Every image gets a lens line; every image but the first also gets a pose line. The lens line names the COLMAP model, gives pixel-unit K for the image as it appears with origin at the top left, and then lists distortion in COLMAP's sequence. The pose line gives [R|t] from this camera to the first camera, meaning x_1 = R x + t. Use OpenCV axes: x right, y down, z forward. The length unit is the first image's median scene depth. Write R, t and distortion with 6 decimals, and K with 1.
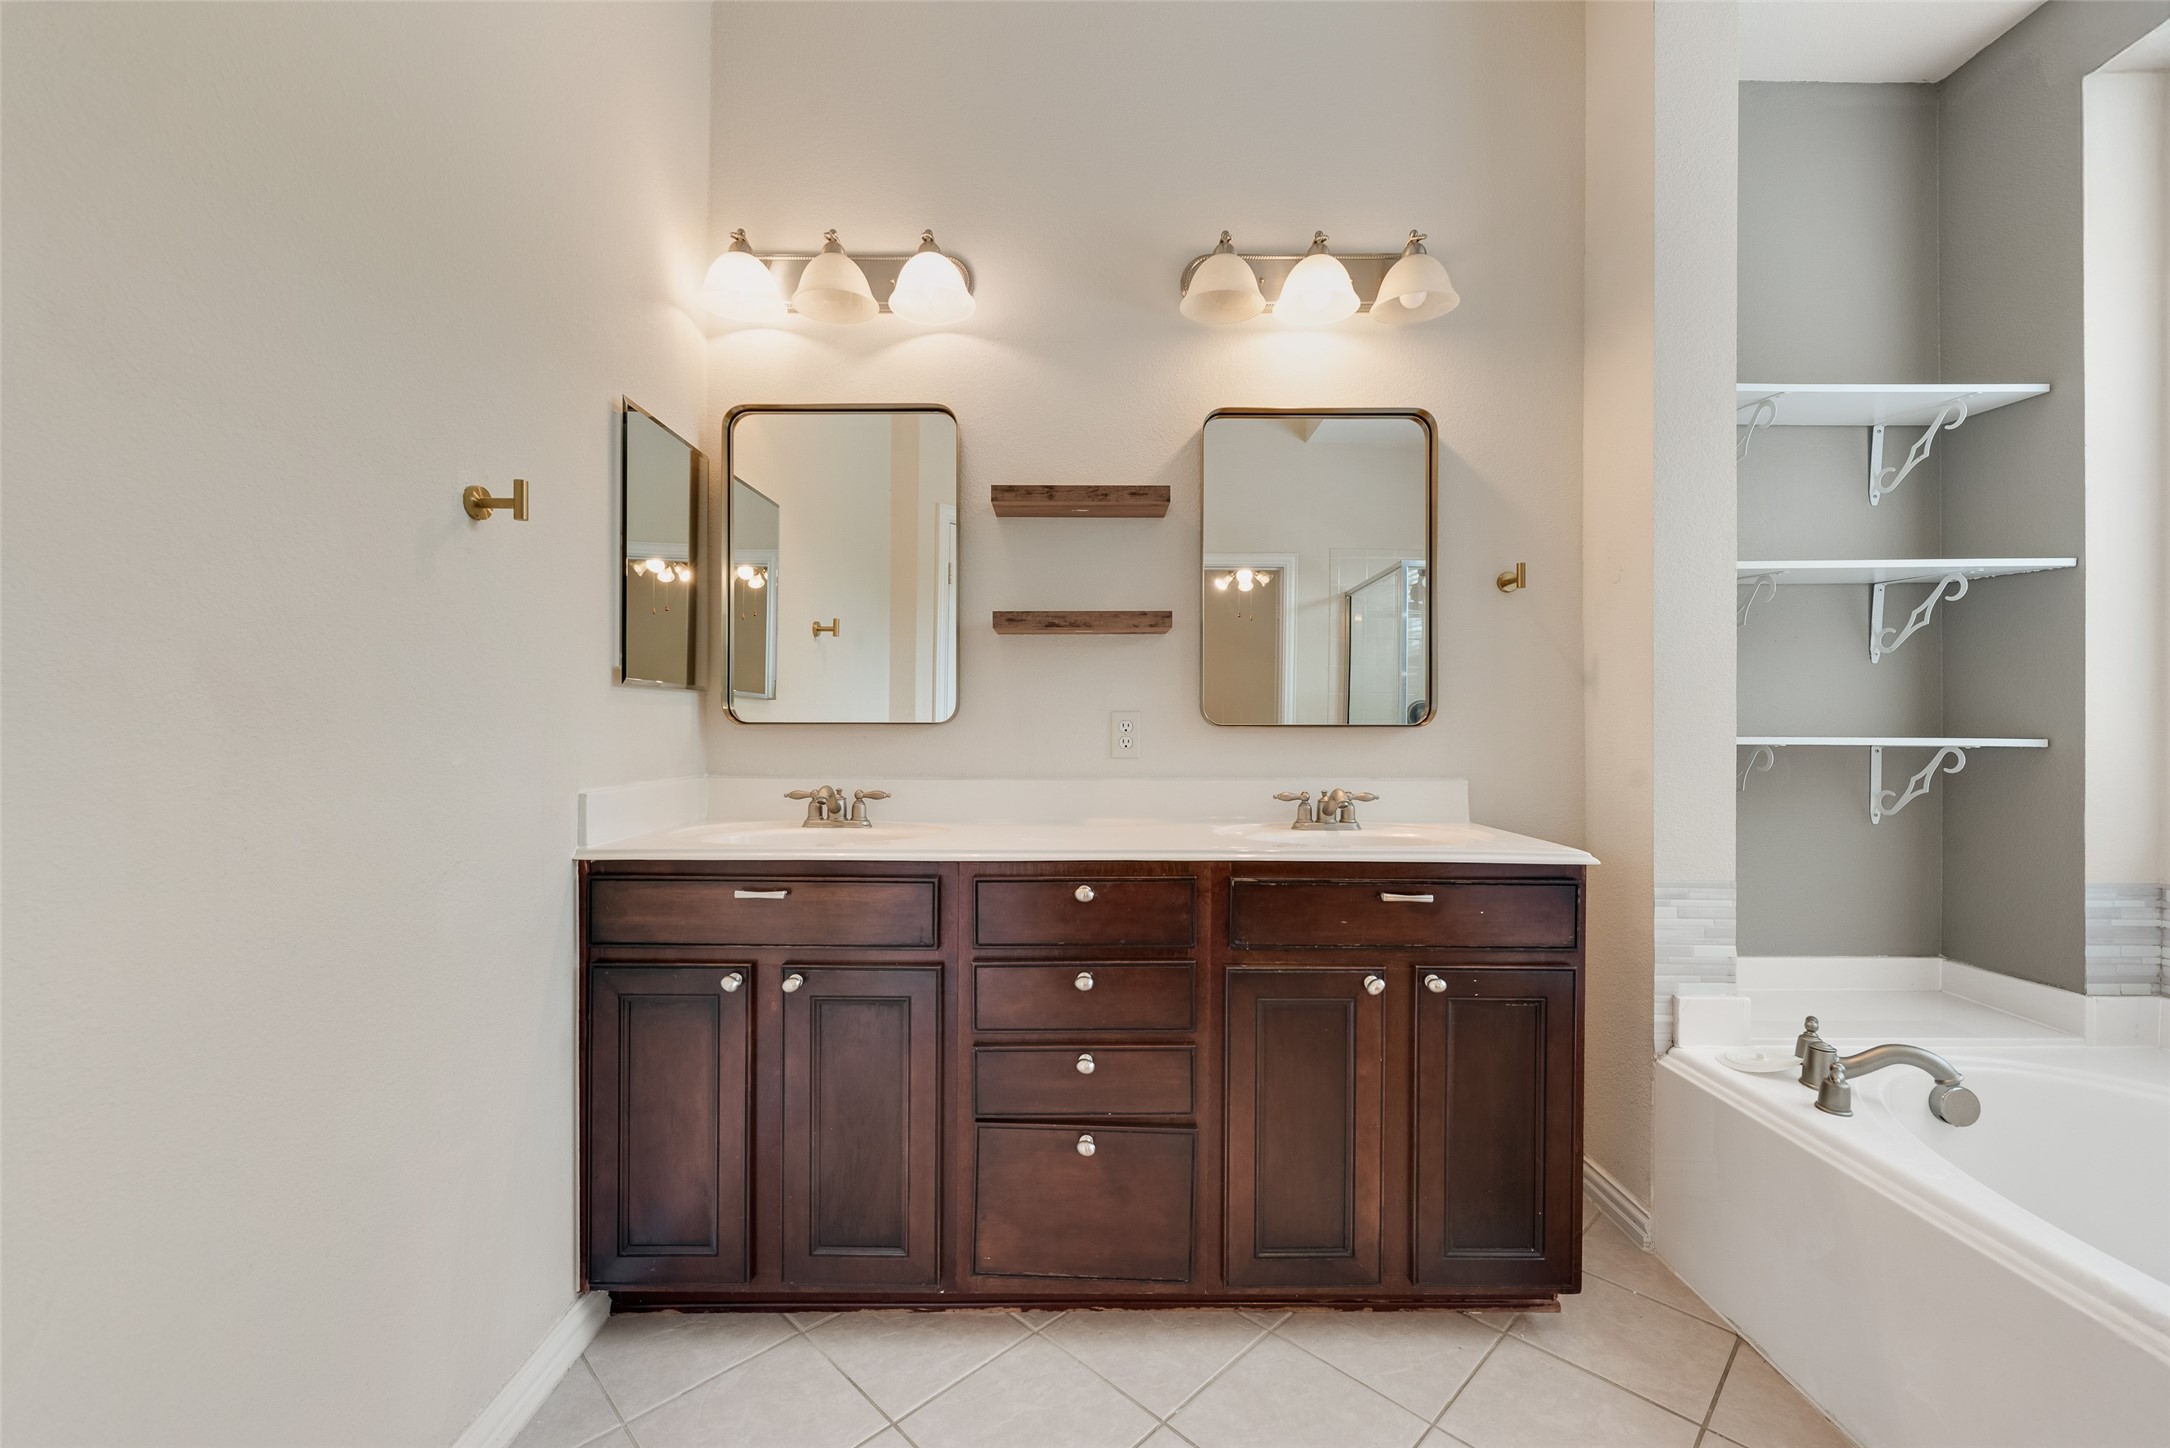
lens RADIAL K [[876.4, 0, 1088.3], [0, 876.4, 733.0], [0, 0, 1]] dist [-0.000247, 0.000051]
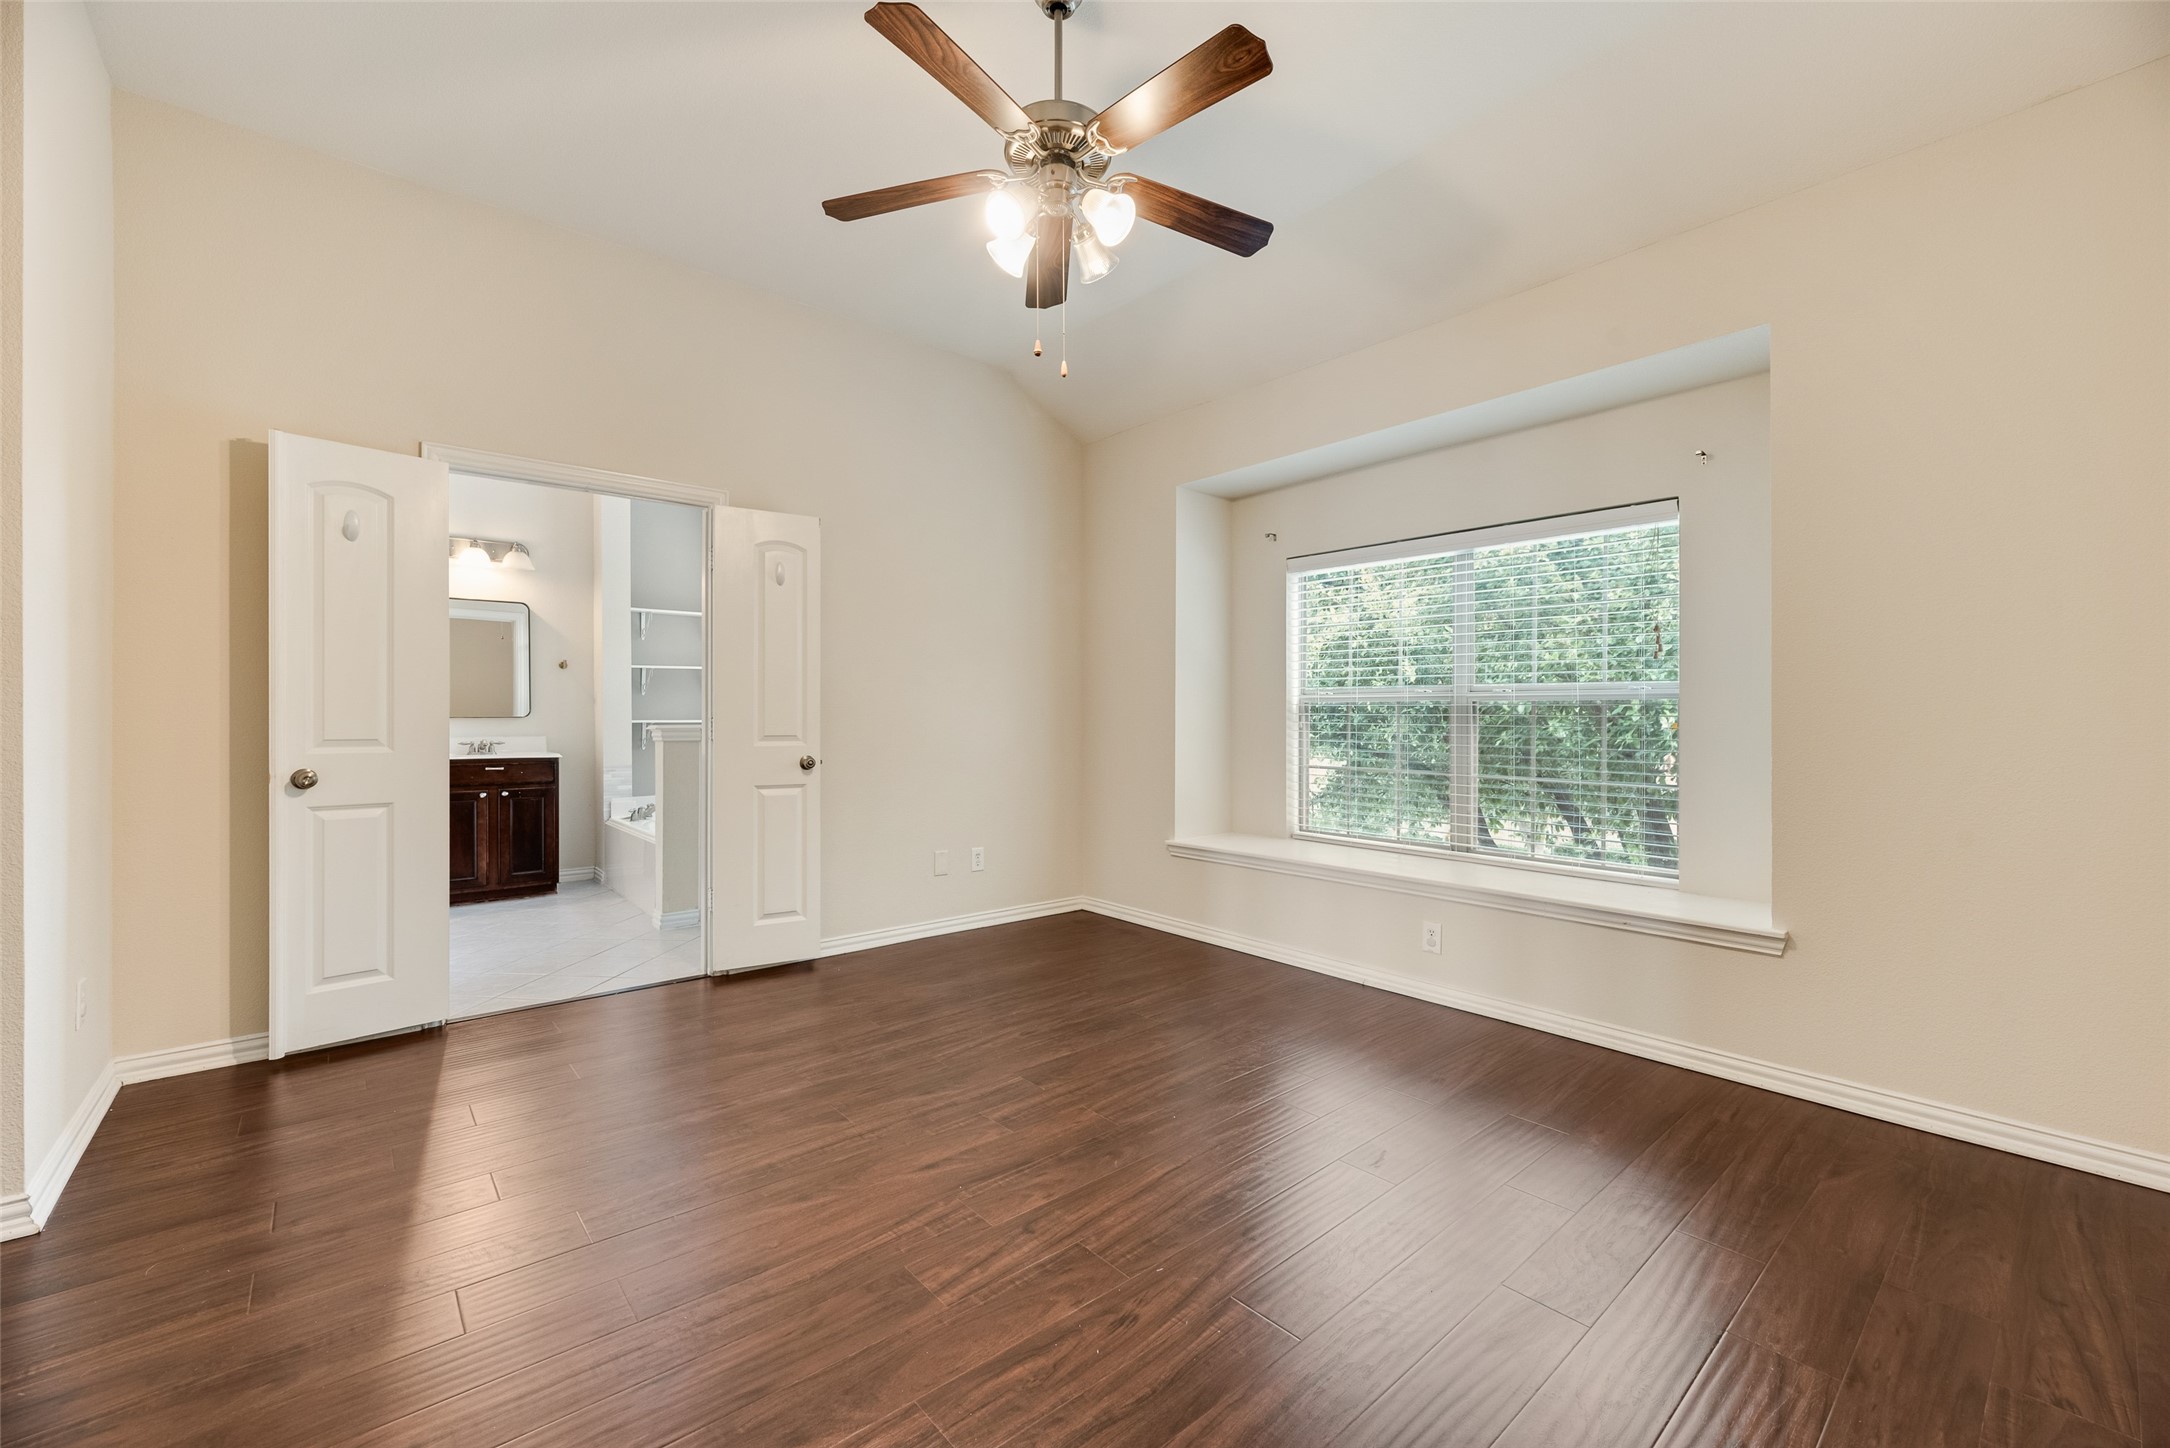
lens RADIAL K [[865.1, 0, 1085.7], [0, 865.1, 730.1], [0, 0, 1]] dist [0.001205, -0.000467]
pose [[0.764729, -0.013106, 0.644218, -0.032029], [0.008341, 0.999911, 0.010440, 0.020654], [-0.644298, -0.002610, 0.764770, -2.493124]]
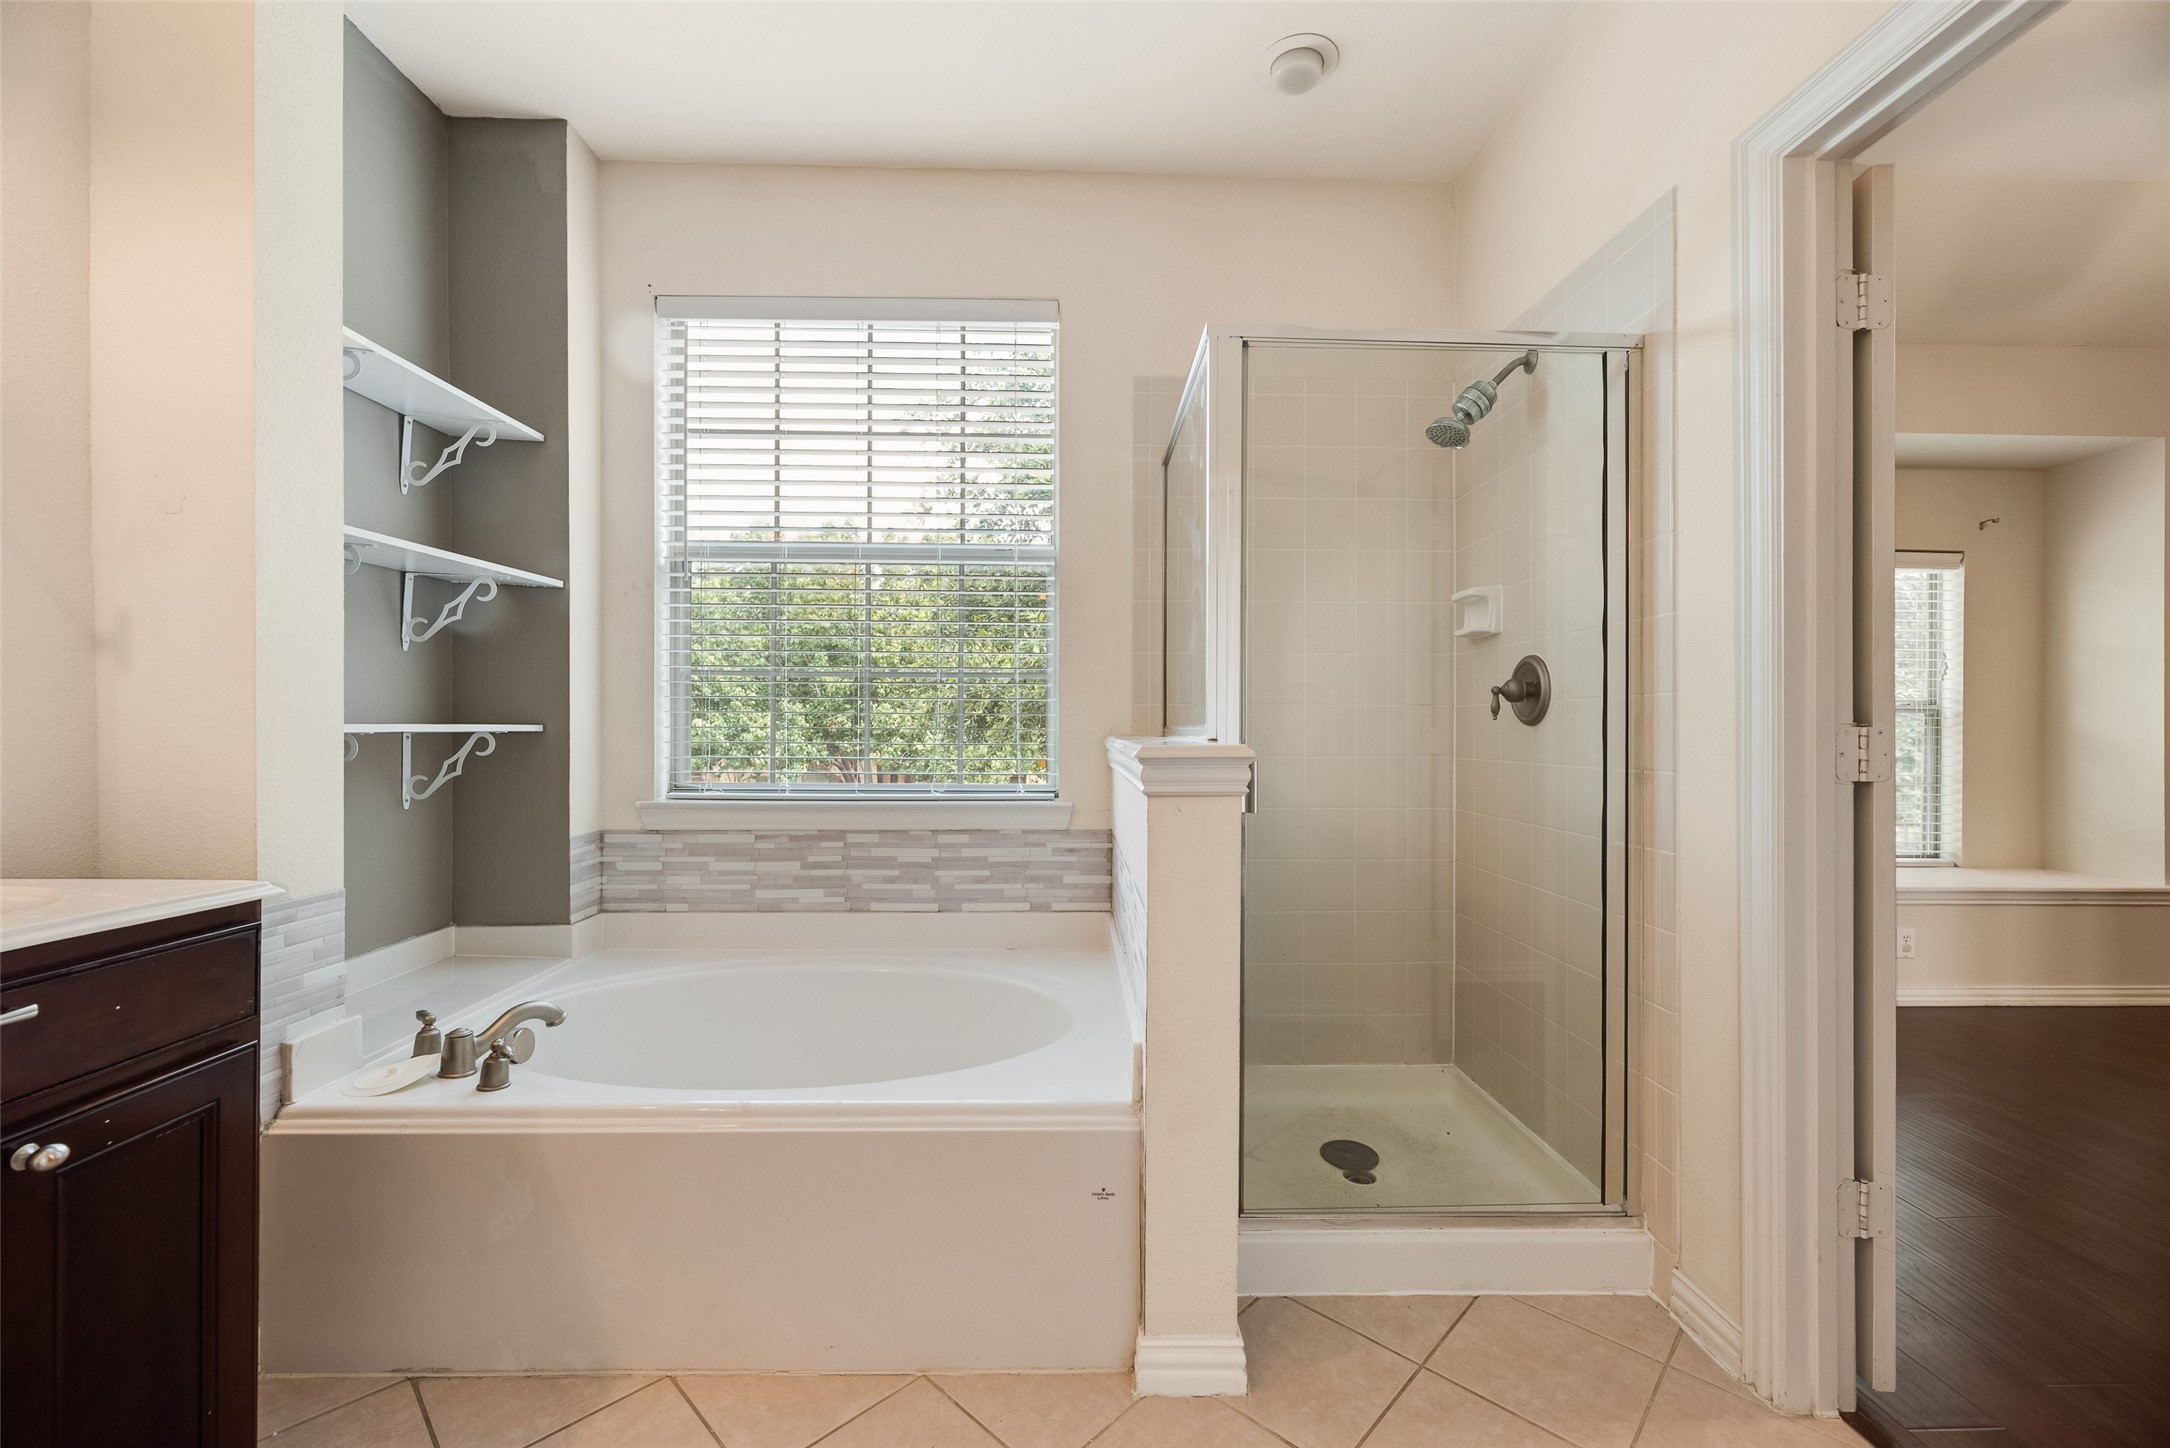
lens RADIAL K [[876.4, 0, 1088.3], [0, 876.4, 733.0], [0, 0, 1]] dist [-0.000247, 0.000051]
pose [[-0.024198, -0.014373, 0.999604, -0.156802], [-0.000541, 0.999897, 0.014364, 0.000501], [-0.999707, -0.000193, -0.024203, 0.273525]]
